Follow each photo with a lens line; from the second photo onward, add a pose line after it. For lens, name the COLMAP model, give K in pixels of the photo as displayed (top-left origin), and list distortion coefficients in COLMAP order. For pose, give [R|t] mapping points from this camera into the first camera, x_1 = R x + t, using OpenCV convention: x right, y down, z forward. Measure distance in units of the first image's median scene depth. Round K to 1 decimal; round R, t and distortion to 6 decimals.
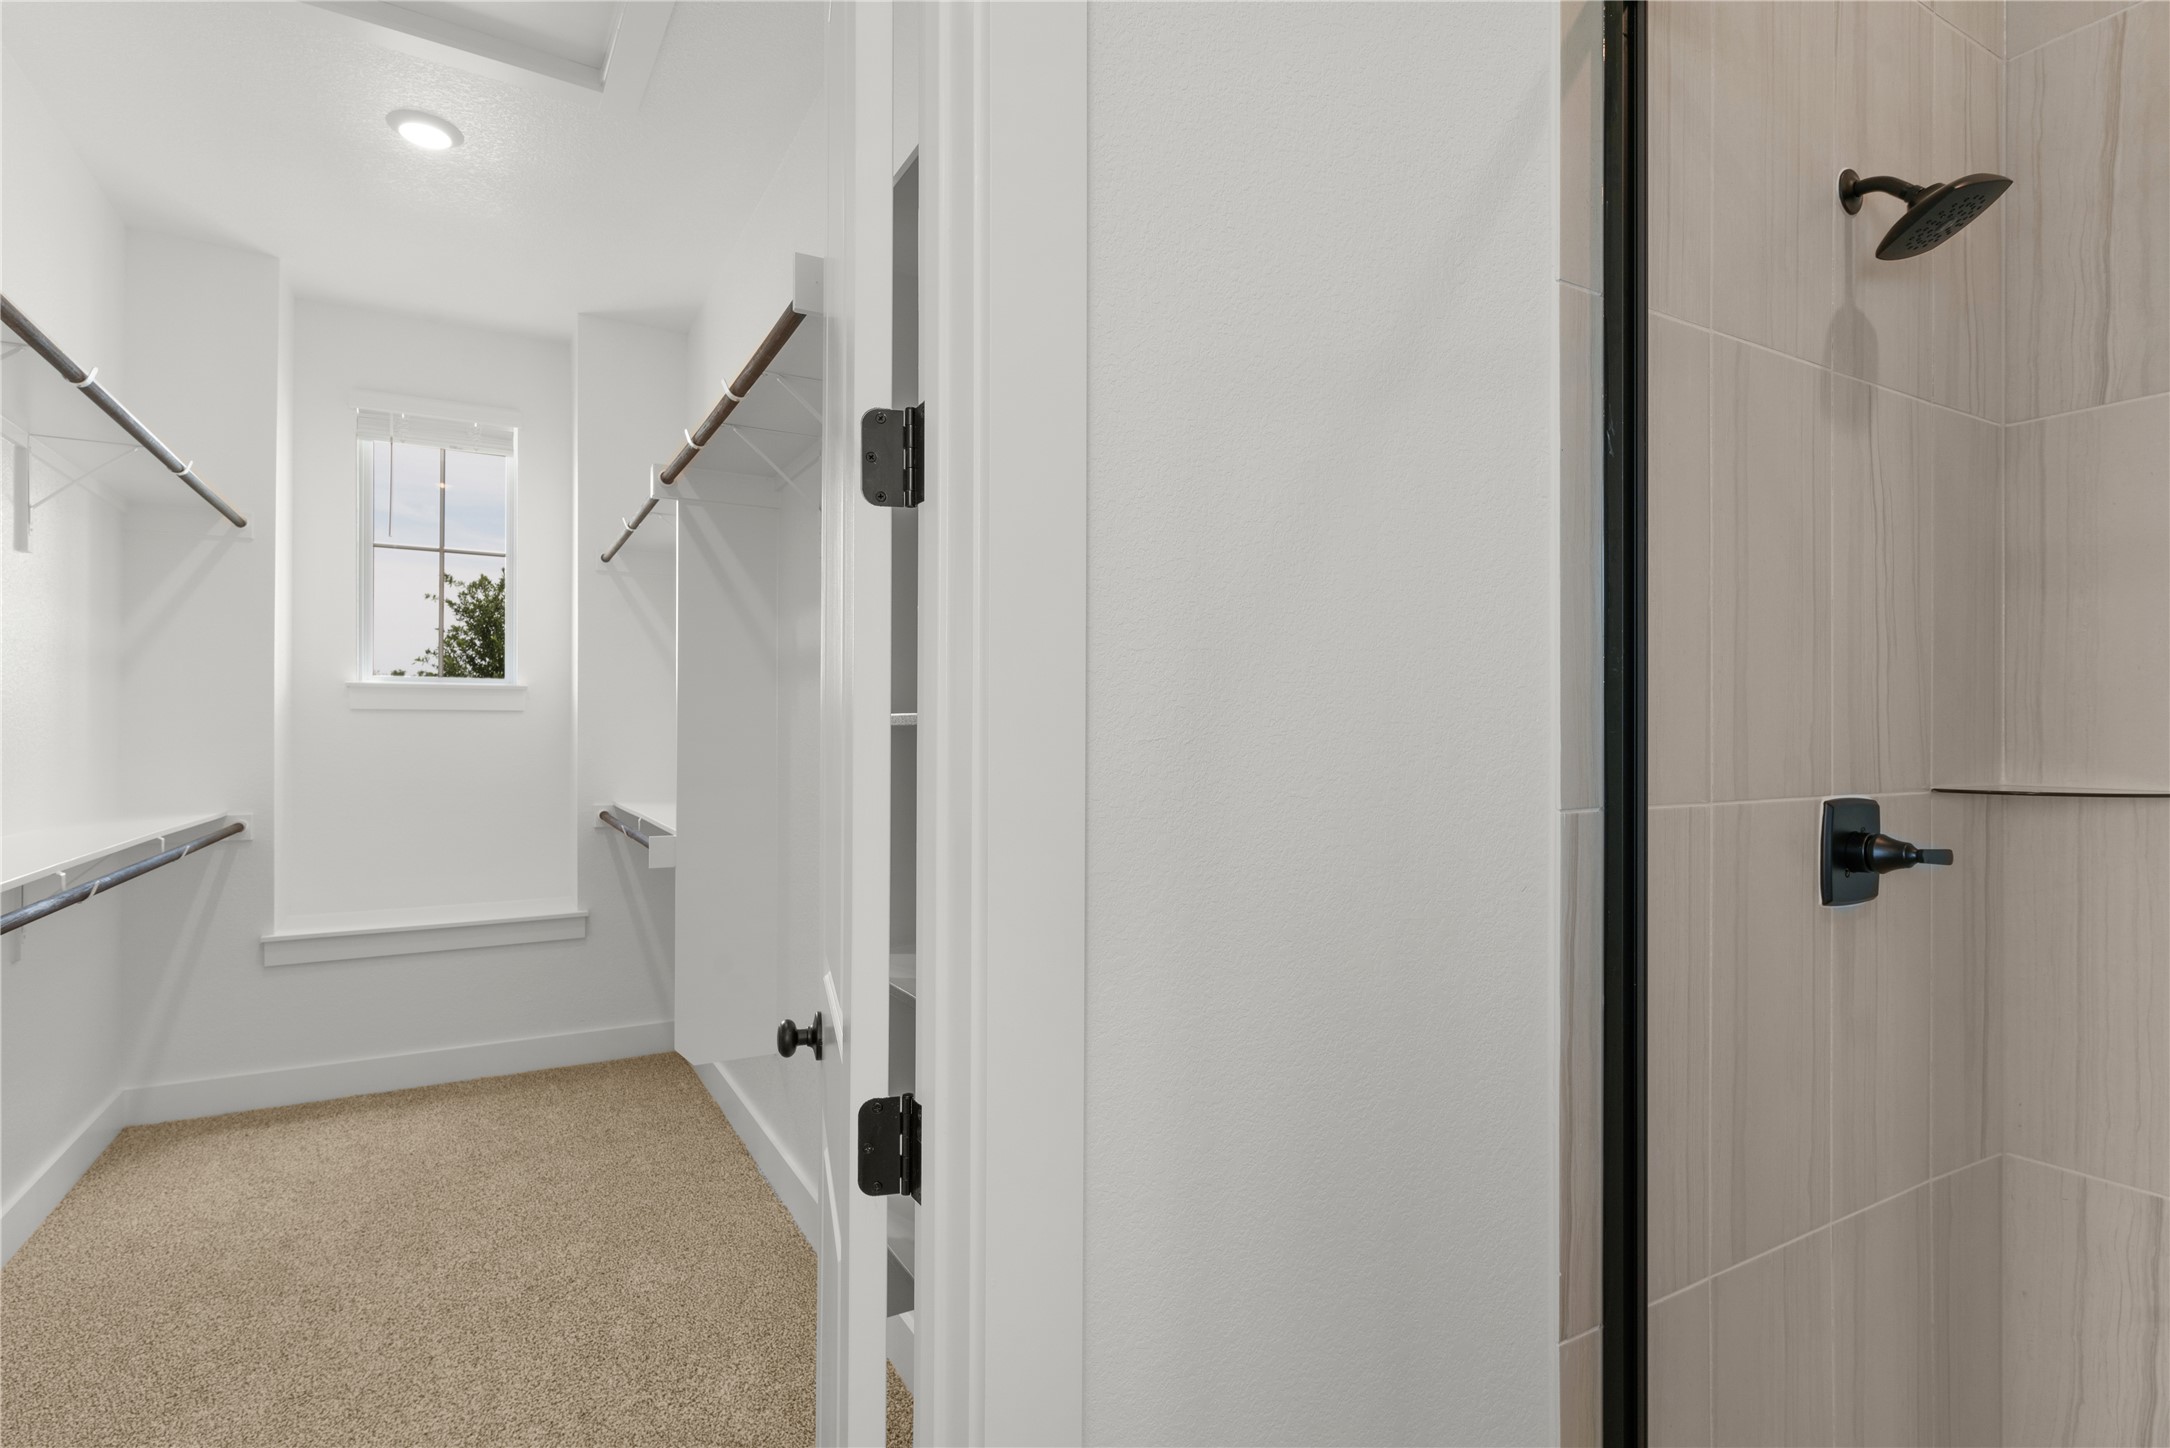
lens RADIAL K [[1055.5, 0, 1076.9], [0, 1055.5, 723.5], [0, 0, 1]] dist [0.001968, -0.000032]
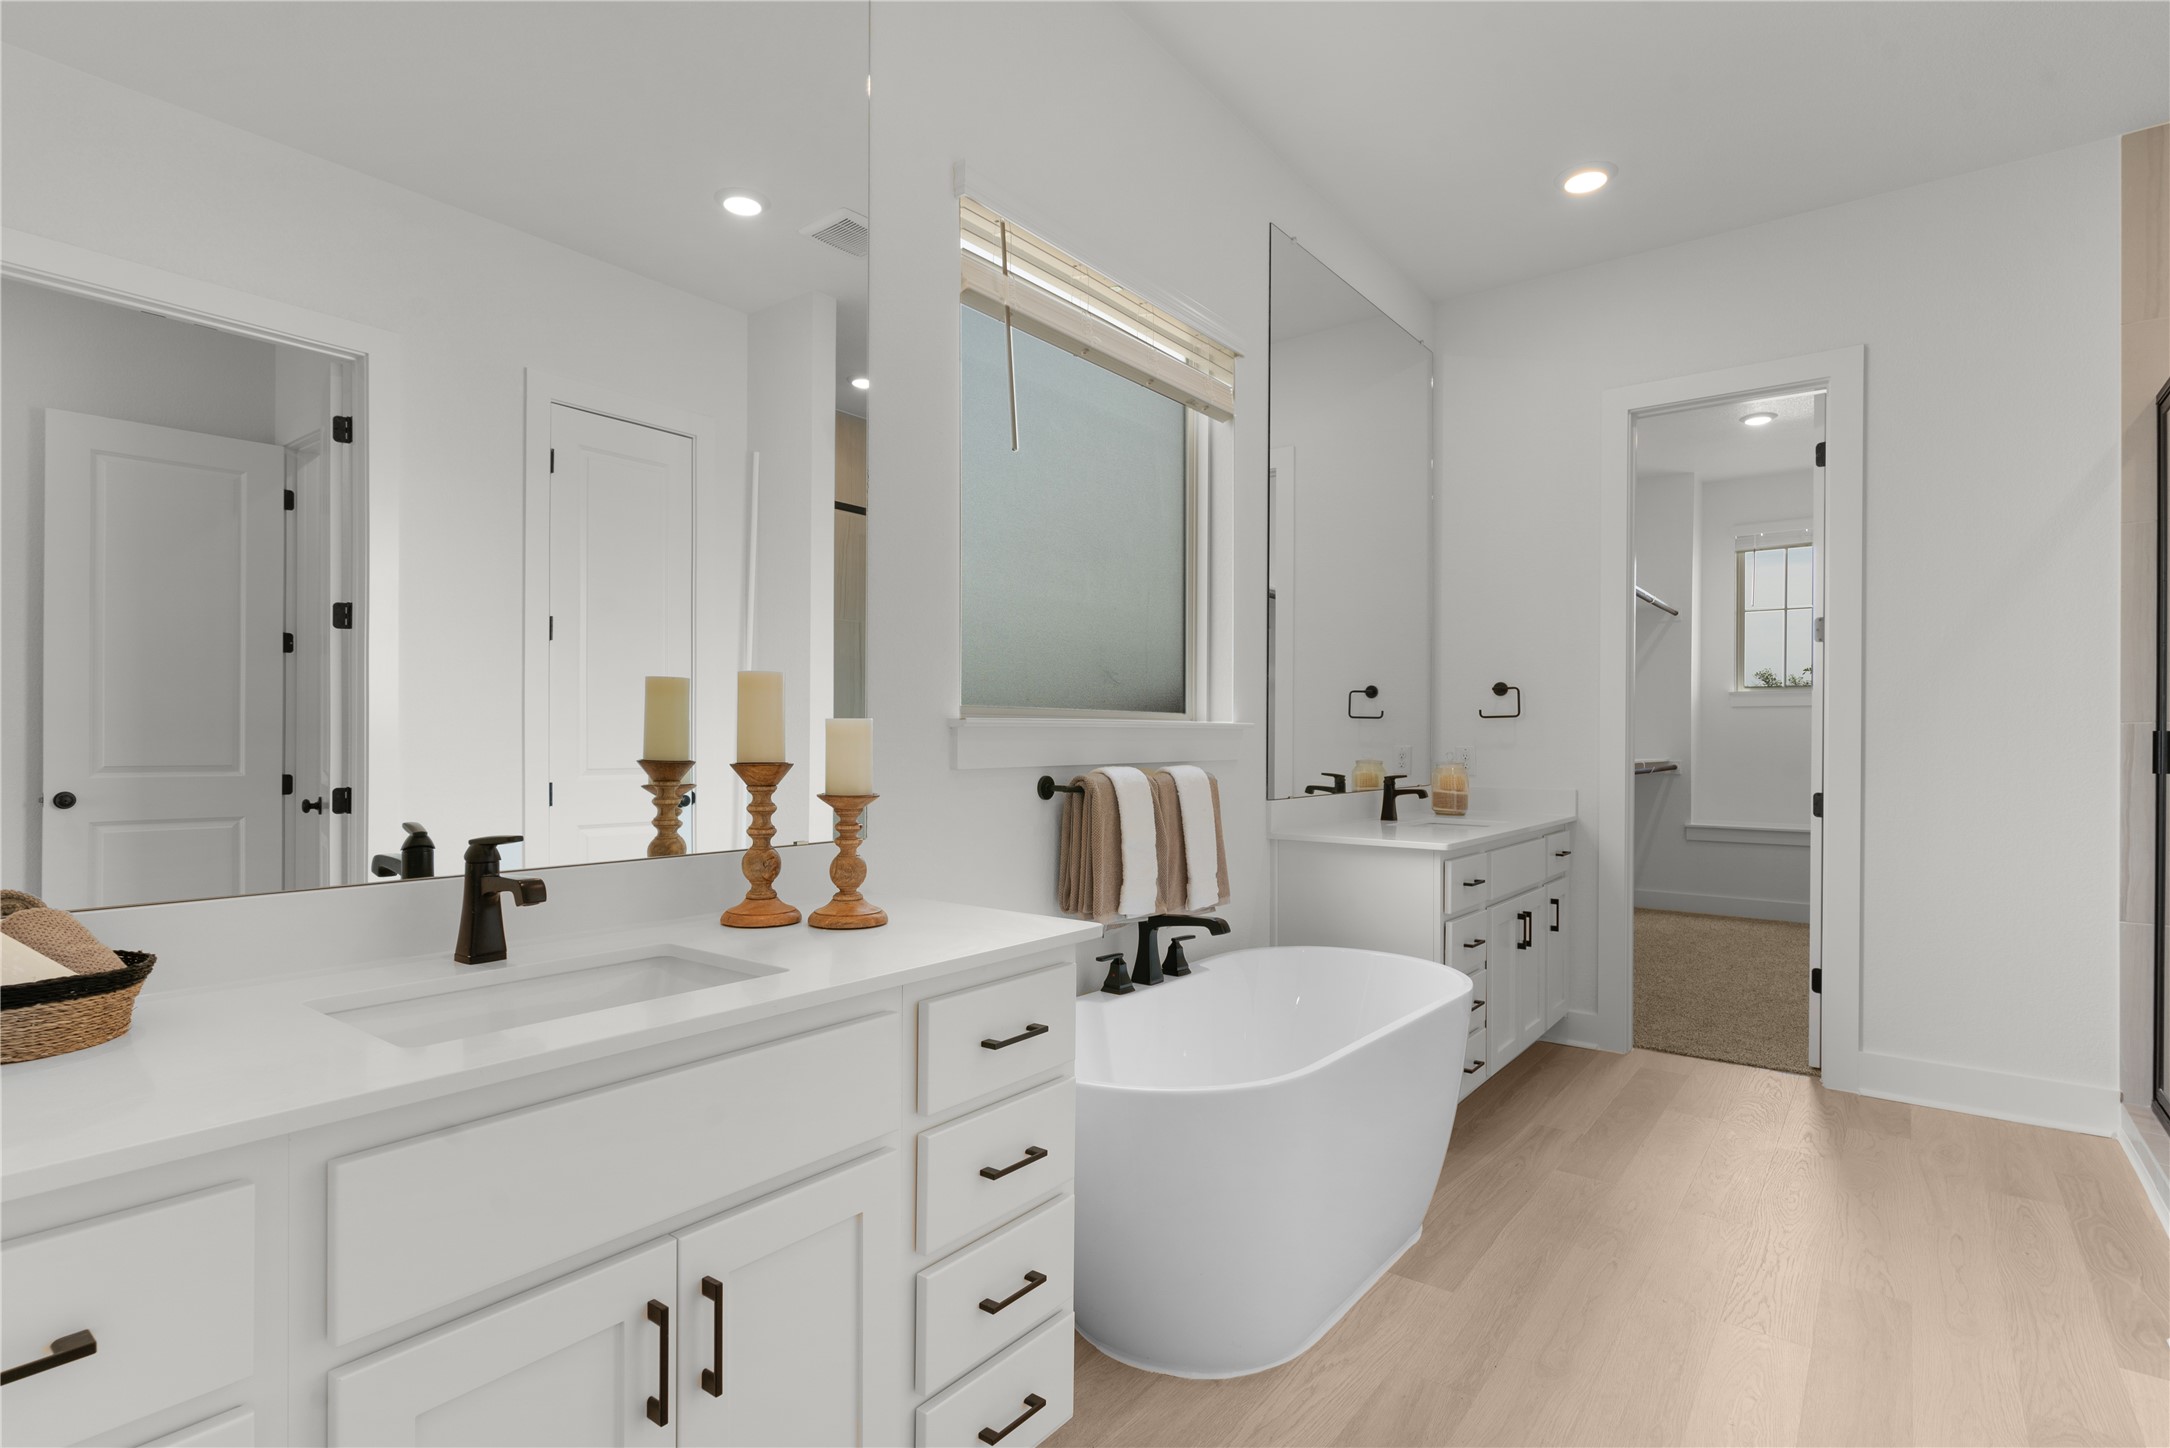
lens RADIAL K [[1055.5, 0, 1076.9], [0, 1055.5, 723.5], [0, 0, 1]] dist [0.001968, -0.000032]
pose [[0.386178, 0.005060, -0.922411, 0.593018], [0.000640, 0.999983, 0.005753, 0.004073], [0.922424, -0.002812, 0.386168, -0.788444]]
